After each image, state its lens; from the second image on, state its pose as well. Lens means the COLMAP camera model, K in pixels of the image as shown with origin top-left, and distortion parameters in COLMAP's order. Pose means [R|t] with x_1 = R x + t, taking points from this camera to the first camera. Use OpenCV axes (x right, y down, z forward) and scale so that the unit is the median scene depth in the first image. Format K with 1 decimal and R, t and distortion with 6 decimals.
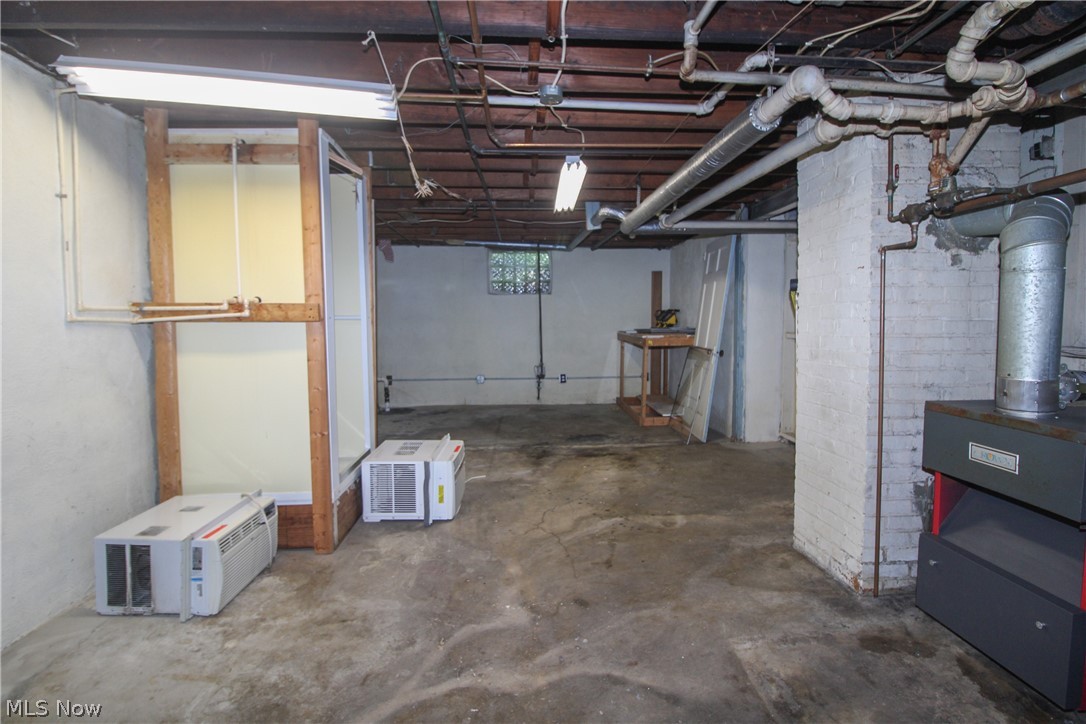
lens RADIAL K [[511.9, 0, 548.9], [0, 511.9, 347.2], [0, 0, 1]] dist [0.001019, -0.012509]
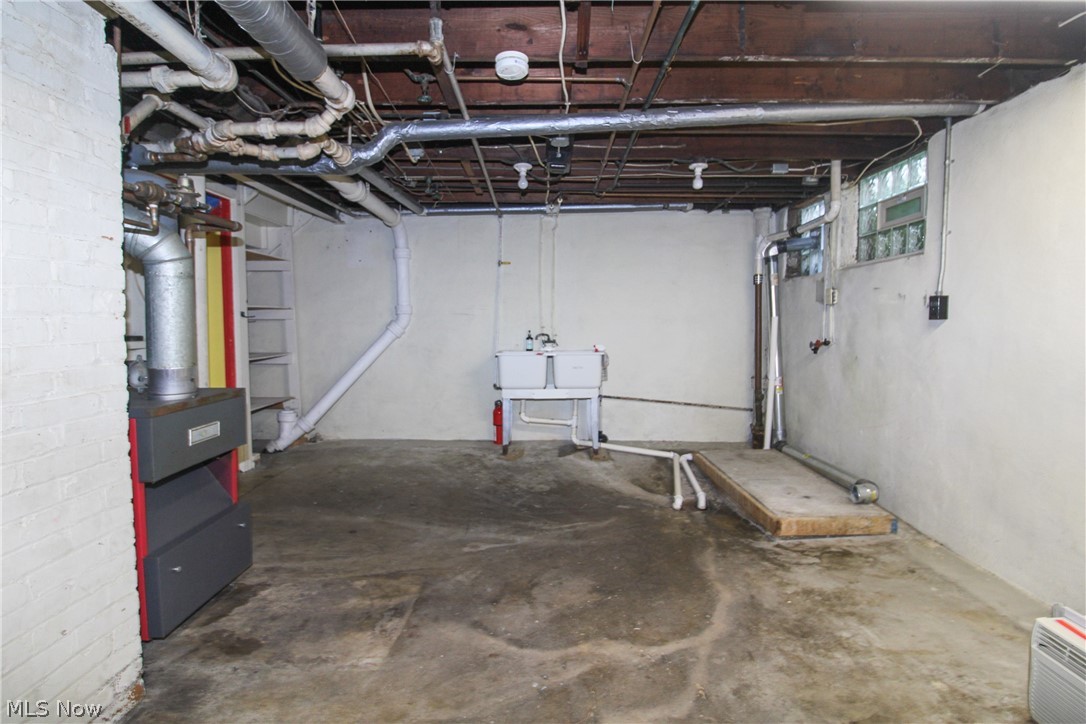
lens RADIAL K [[511.9, 0, 548.9], [0, 511.9, 347.2], [0, 0, 1]] dist [0.001019, -0.012509]
pose [[-0.998013, -0.002001, 0.062977, -0.007169], [0.004626, 0.994472, 0.104903, -0.095976], [-0.062838, 0.104986, -0.992486, 1.944364]]
